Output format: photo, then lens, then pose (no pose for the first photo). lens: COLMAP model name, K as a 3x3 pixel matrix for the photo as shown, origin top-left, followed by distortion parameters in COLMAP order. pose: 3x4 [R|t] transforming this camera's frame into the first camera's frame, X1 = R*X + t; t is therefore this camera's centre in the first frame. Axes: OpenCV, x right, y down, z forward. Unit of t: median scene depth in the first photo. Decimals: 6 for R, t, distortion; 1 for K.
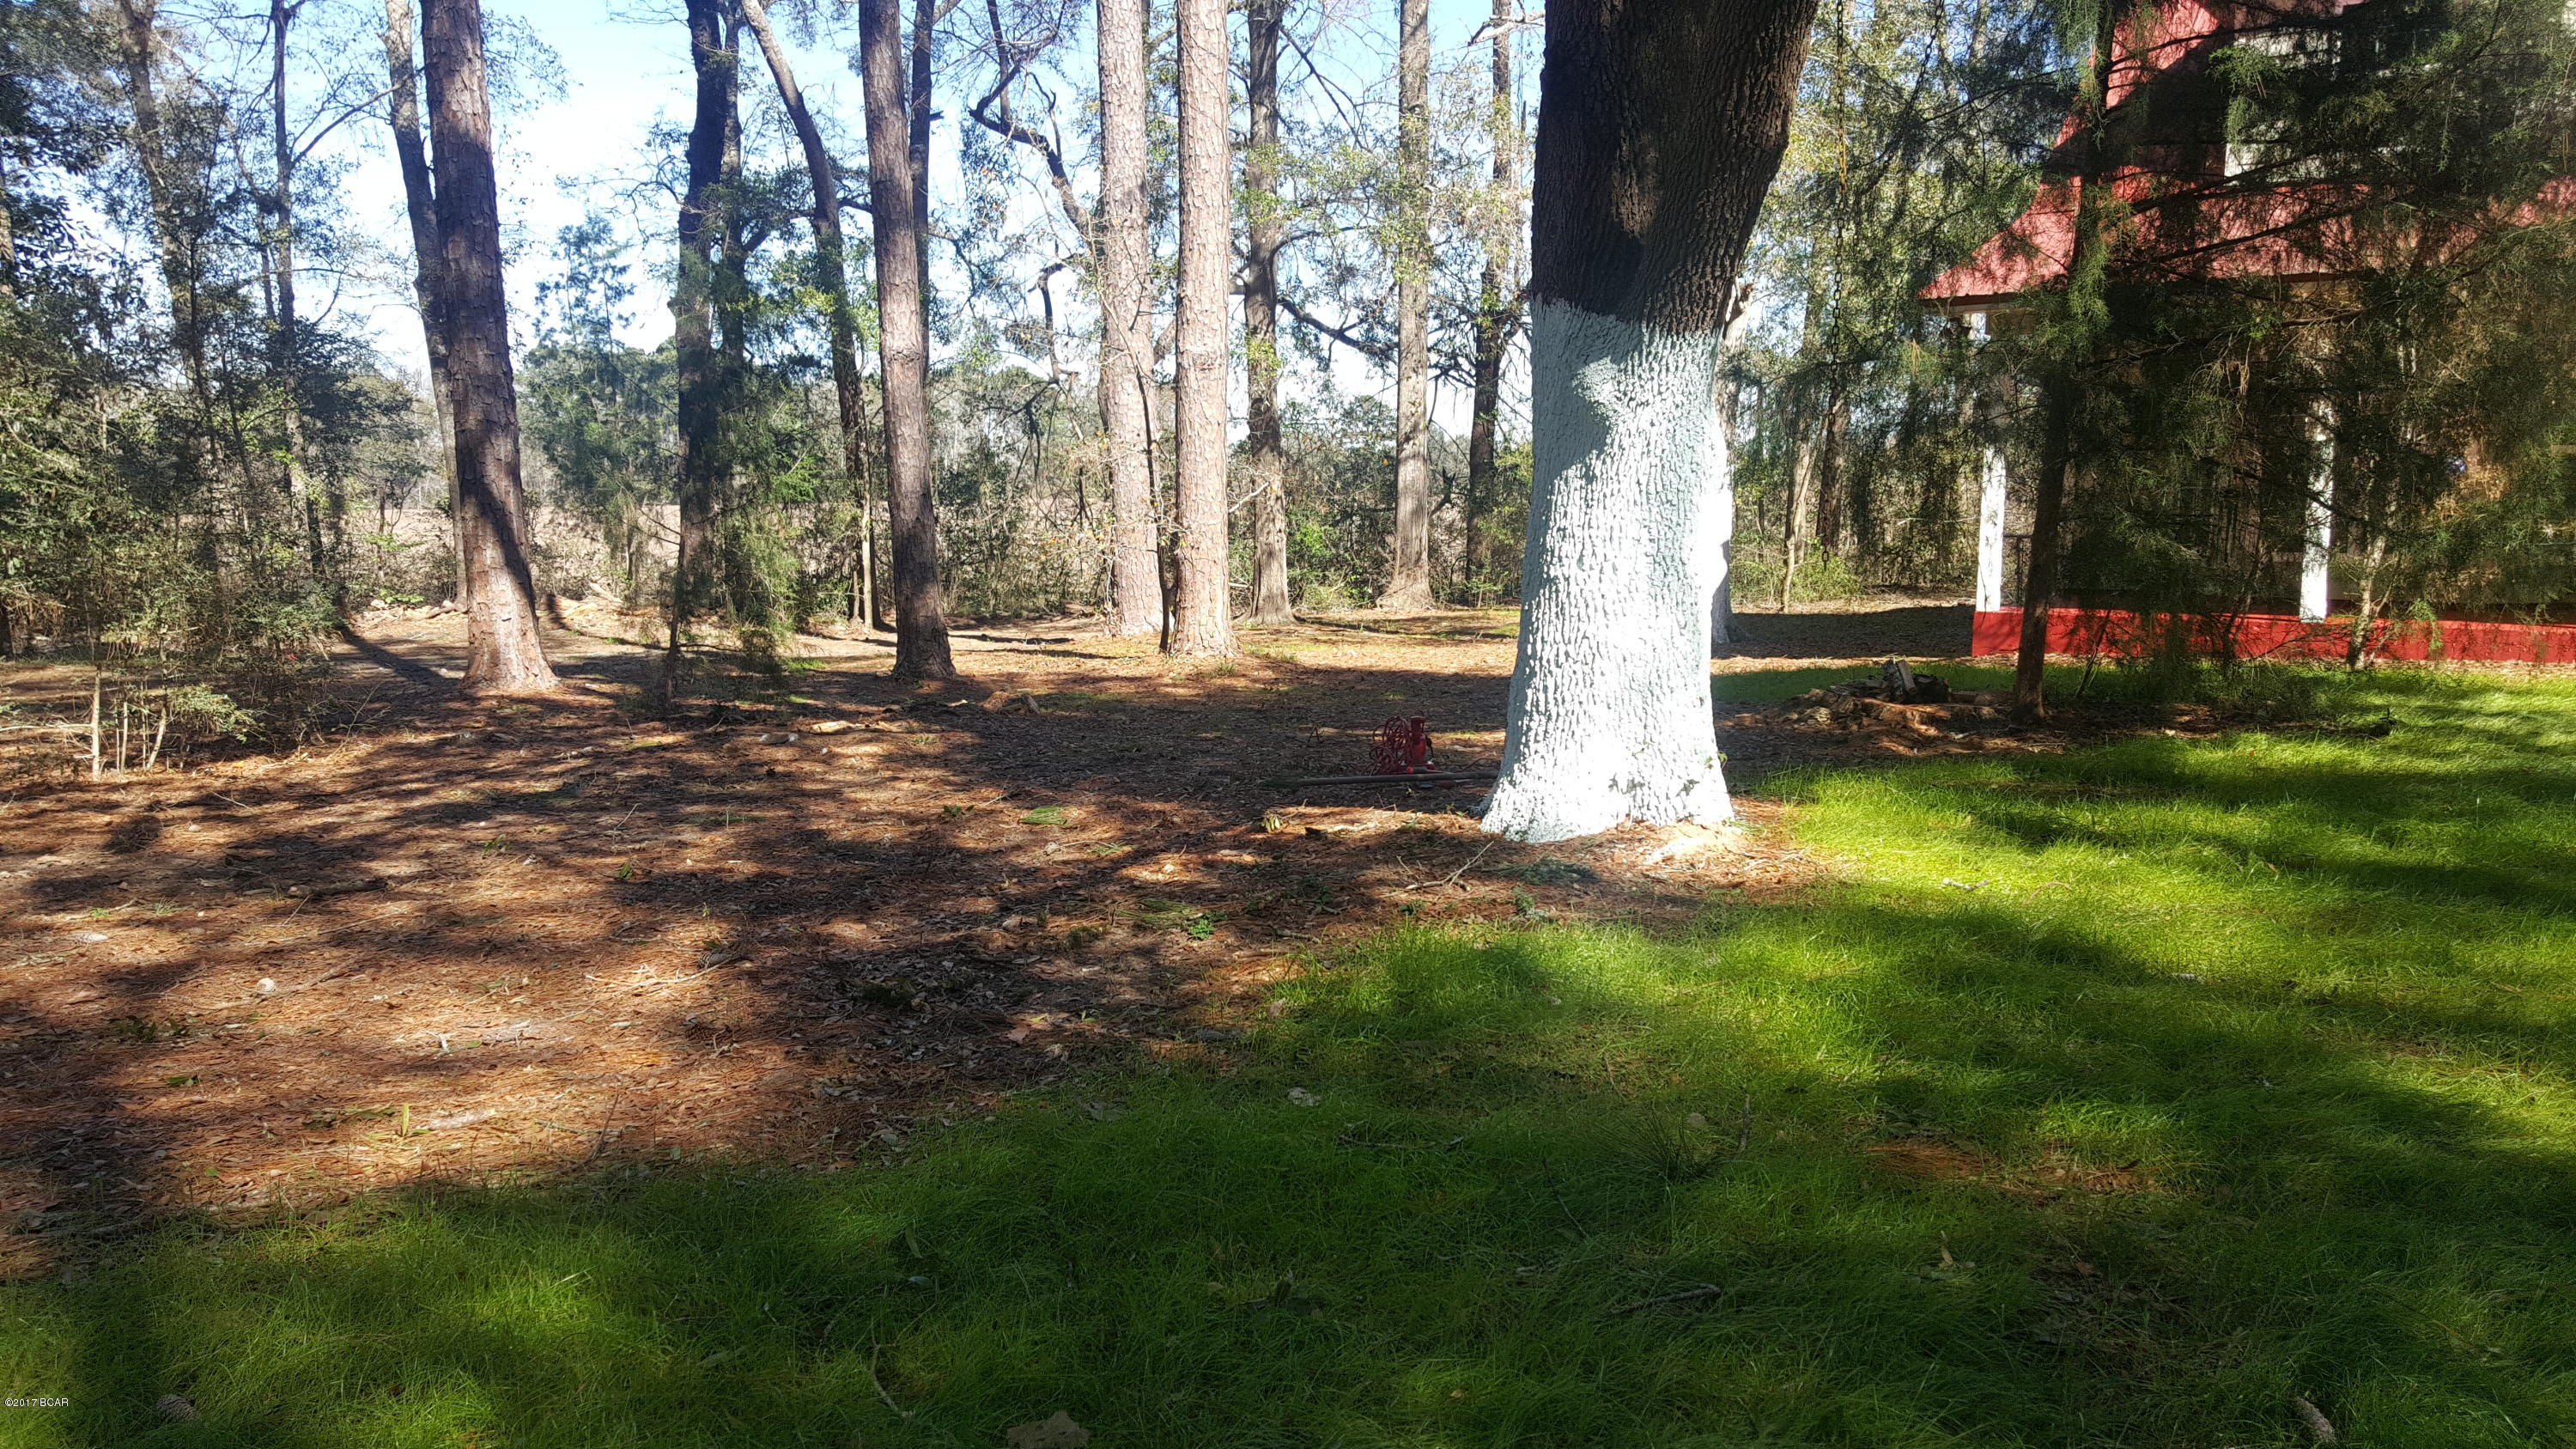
lens RADIAL K [[1885.6, 0, 1252.8], [0, 1885.6, 718.8], [0, 0, 1]] dist [0.139532, -0.184504]
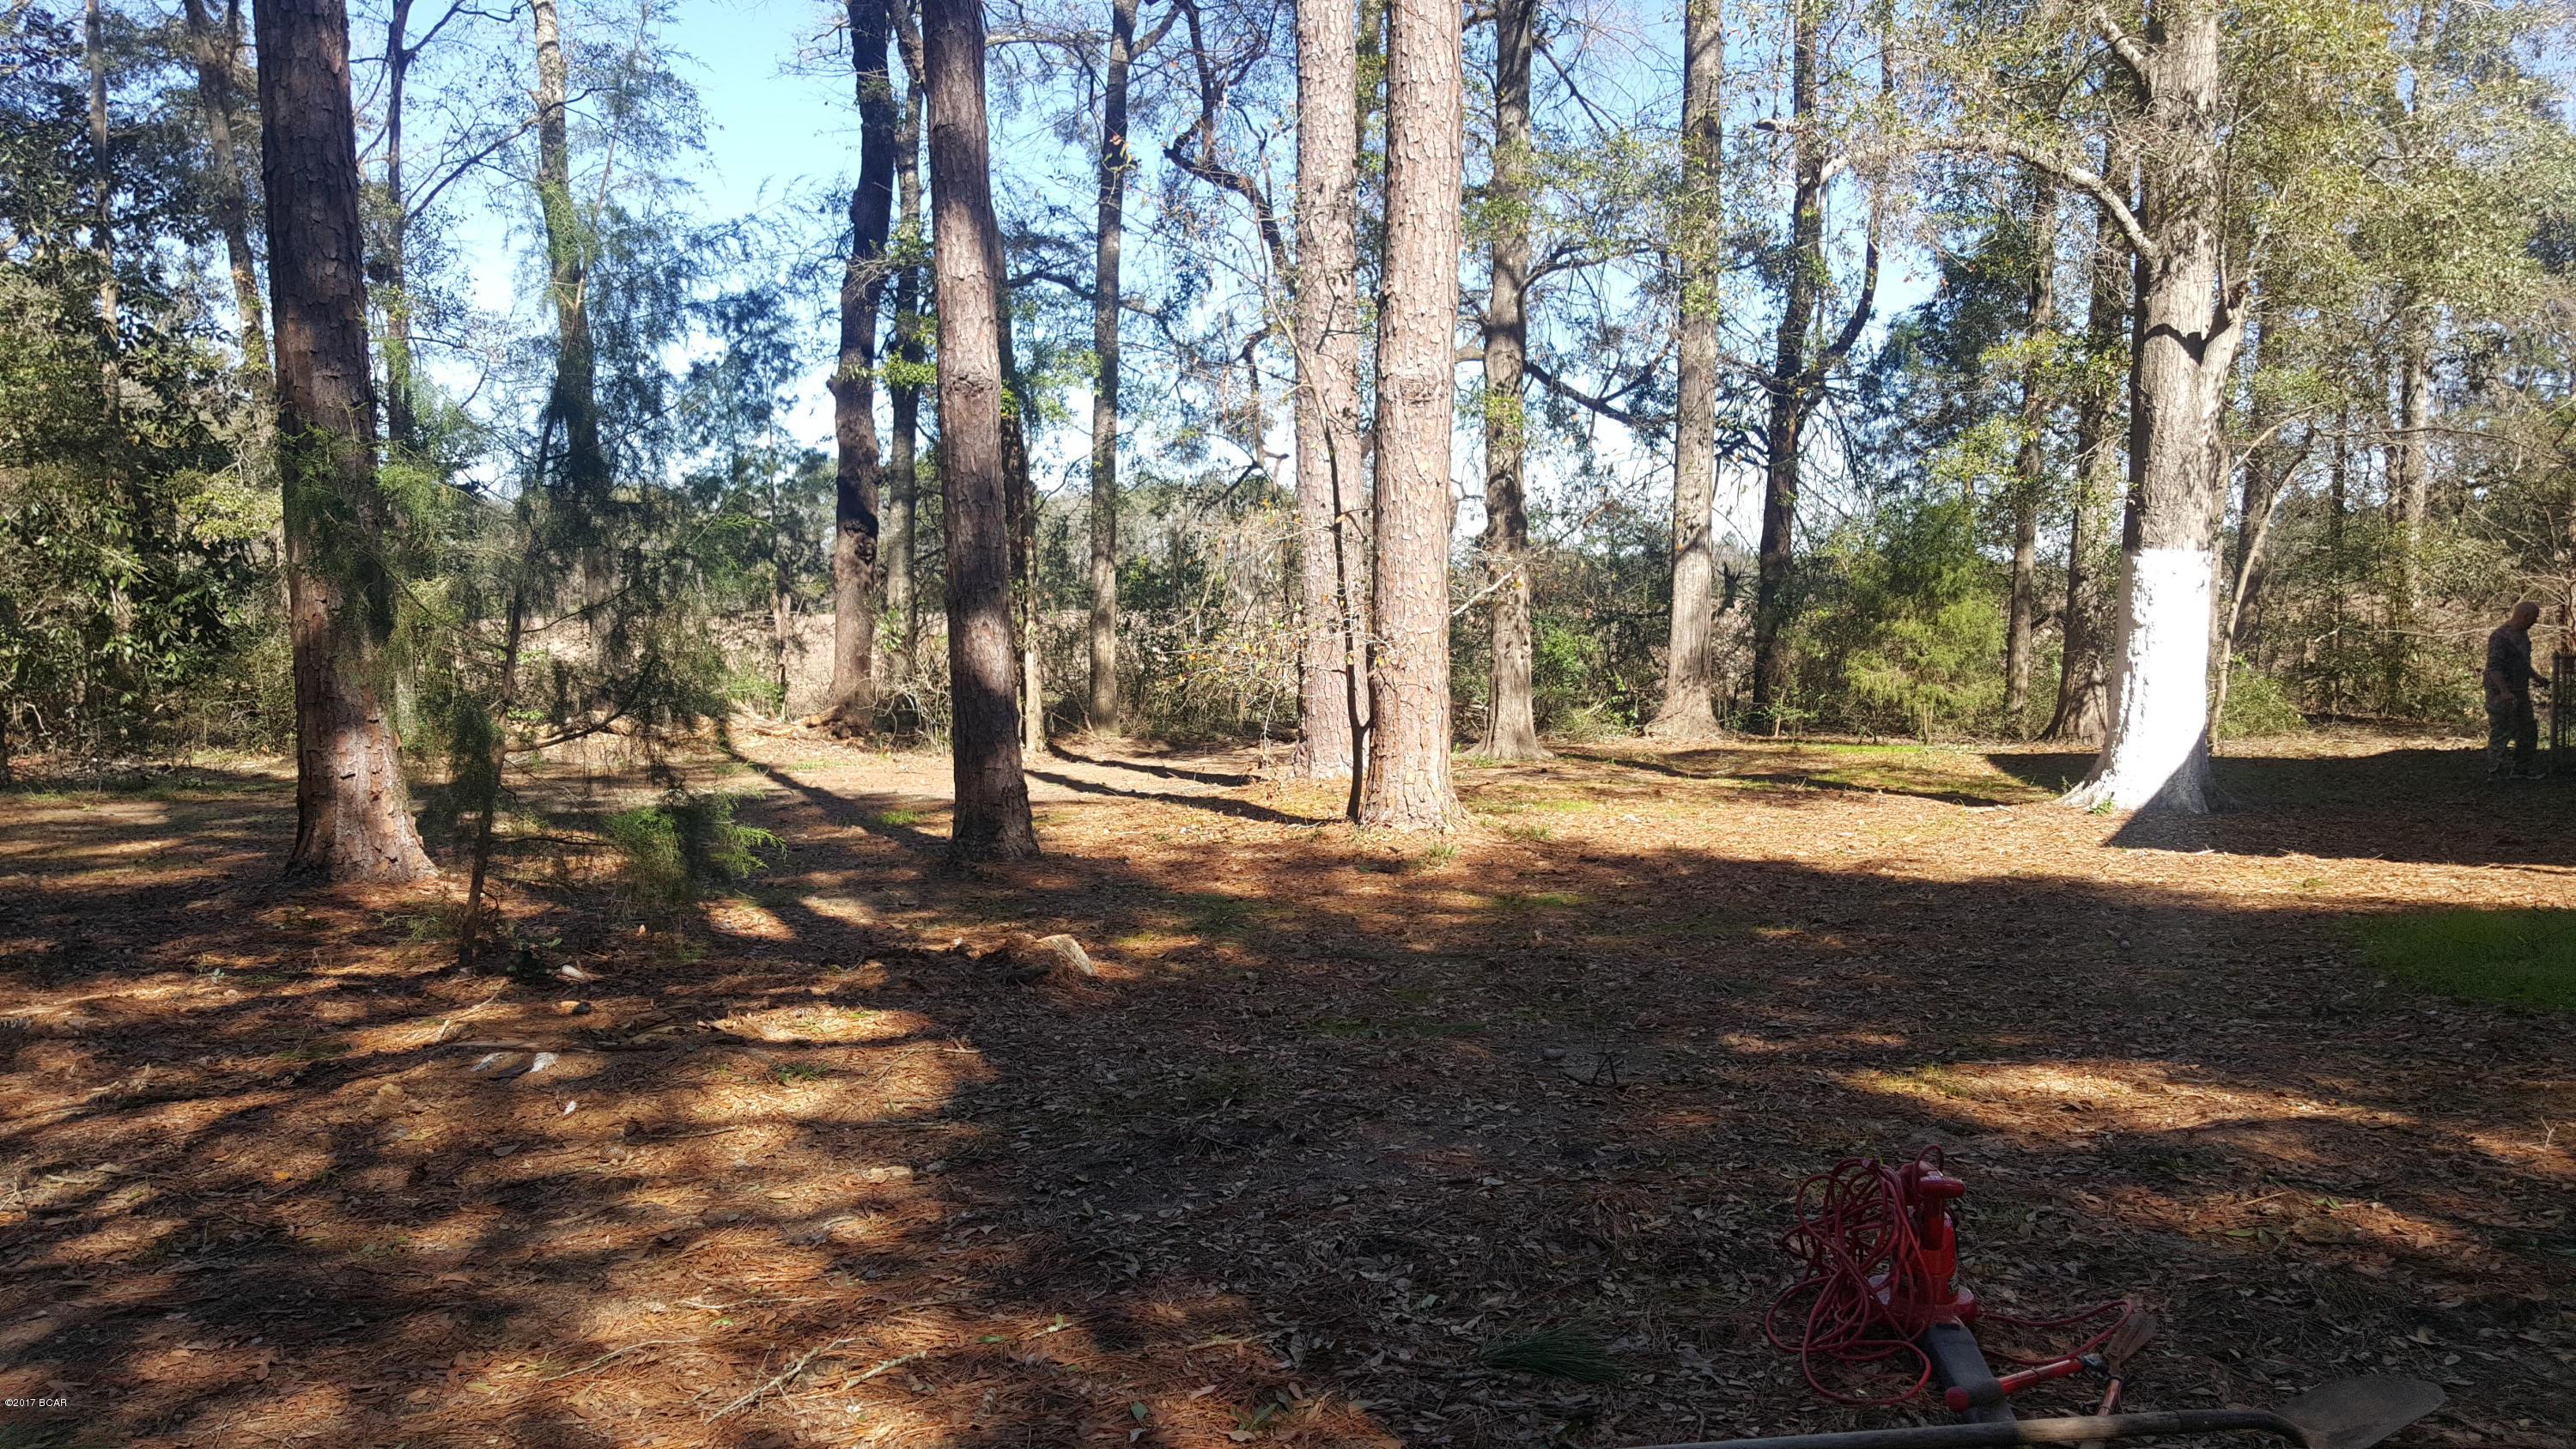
lens RADIAL K [[1885.6, 0, 1252.8], [0, 1885.6, 718.8], [0, 0, 1]] dist [0.139532, -0.184504]
pose [[0.991947, 0.010493, -0.126222, 0.001050], [-0.017595, 0.998315, -0.055288, -0.017221], [0.125429, 0.057063, 0.990460, 0.165221]]
